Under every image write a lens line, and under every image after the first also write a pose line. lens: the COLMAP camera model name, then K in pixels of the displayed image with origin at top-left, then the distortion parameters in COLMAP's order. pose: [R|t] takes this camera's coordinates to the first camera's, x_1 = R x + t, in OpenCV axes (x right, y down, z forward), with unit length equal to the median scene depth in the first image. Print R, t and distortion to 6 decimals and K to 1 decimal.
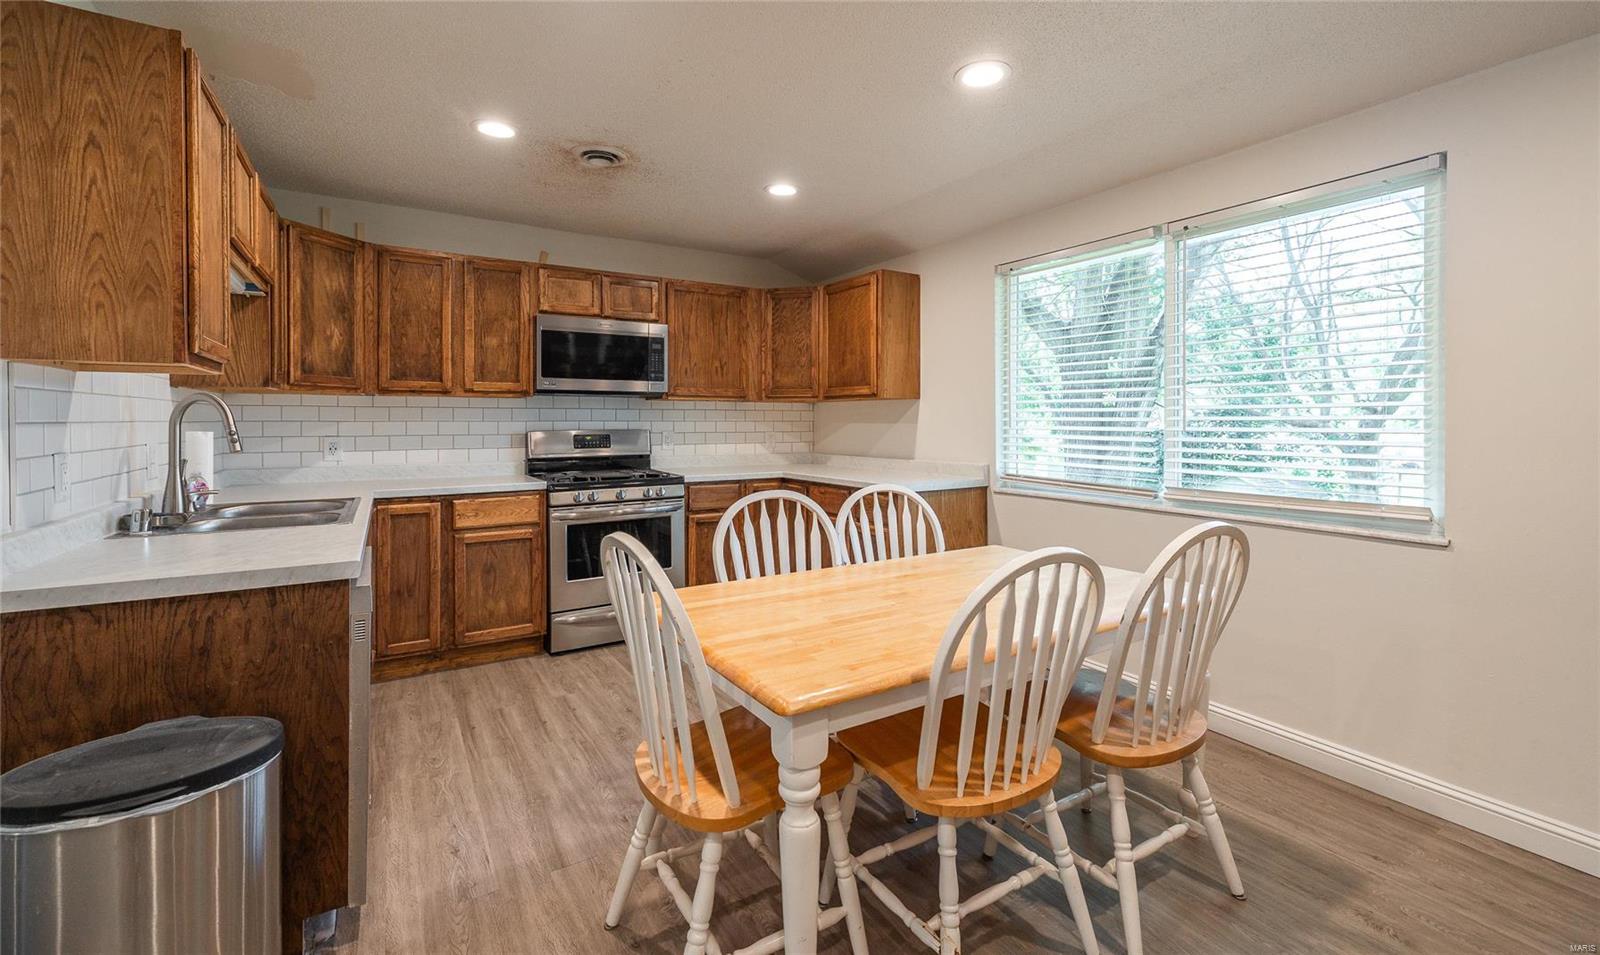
lens RADIAL K [[673.7, 0, 798.9], [0, 673.7, 430.0], [0, 0, 1]] dist [0.002999, 0.000726]
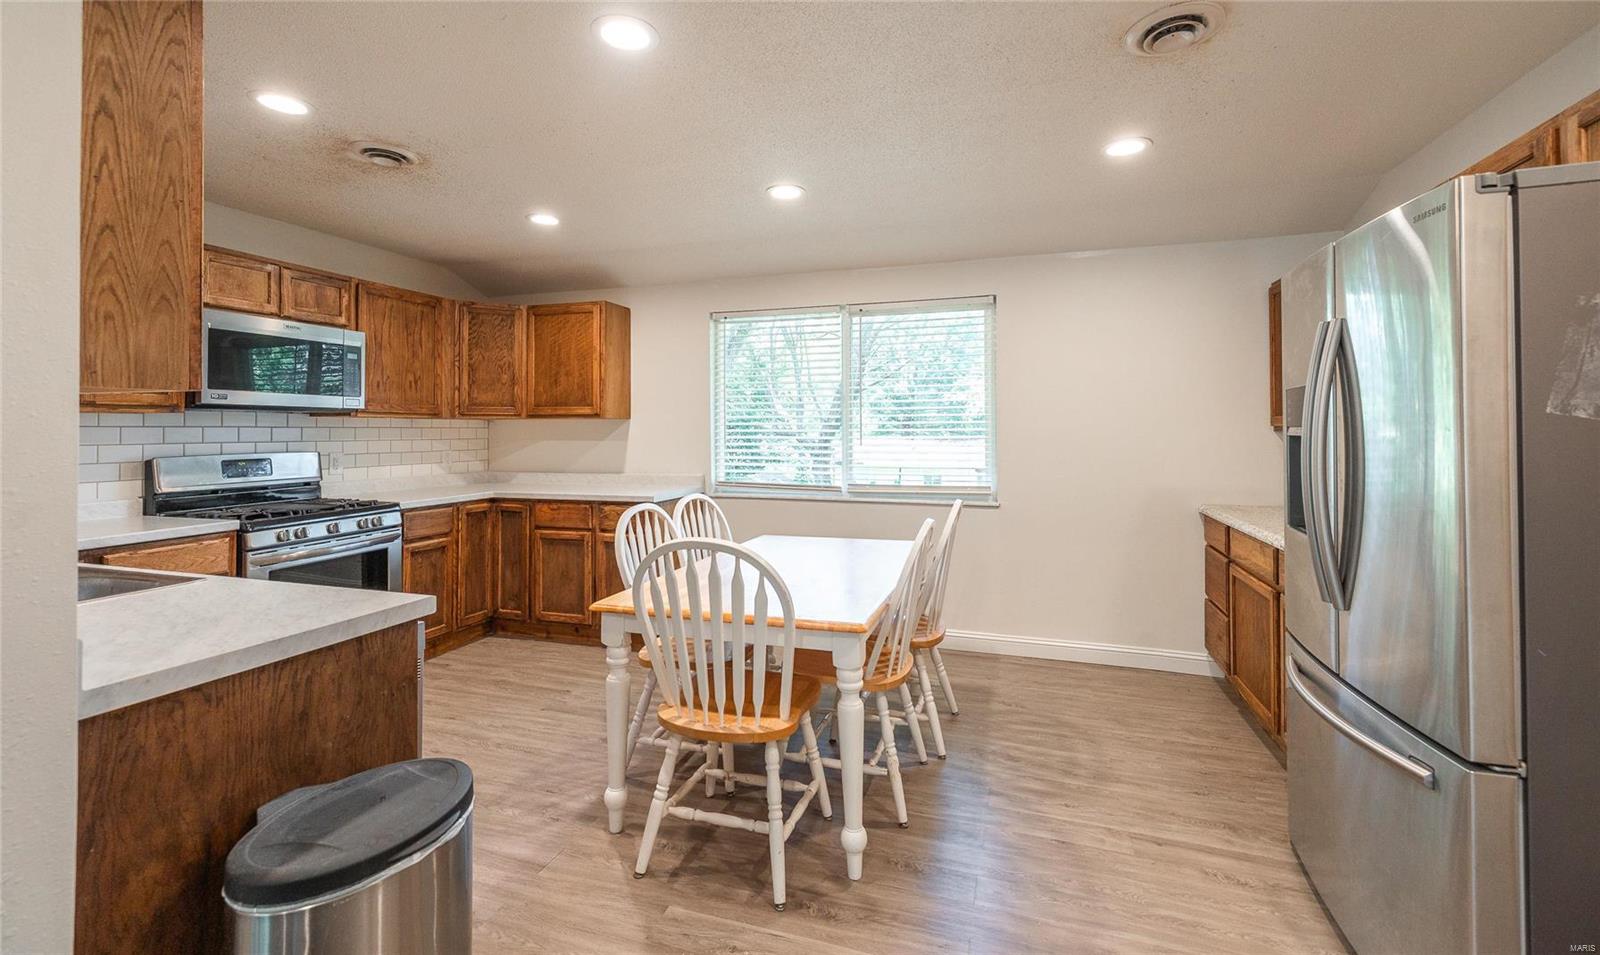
lens RADIAL K [[673.7, 0, 798.9], [0, 673.7, 430.0], [0, 0, 1]] dist [0.002999, 0.000726]
pose [[0.770403, -0.001585, 0.637555, -0.425582], [0.011394, 0.999871, -0.011282, -0.015833], [-0.637455, 0.015956, 0.770322, -0.053534]]
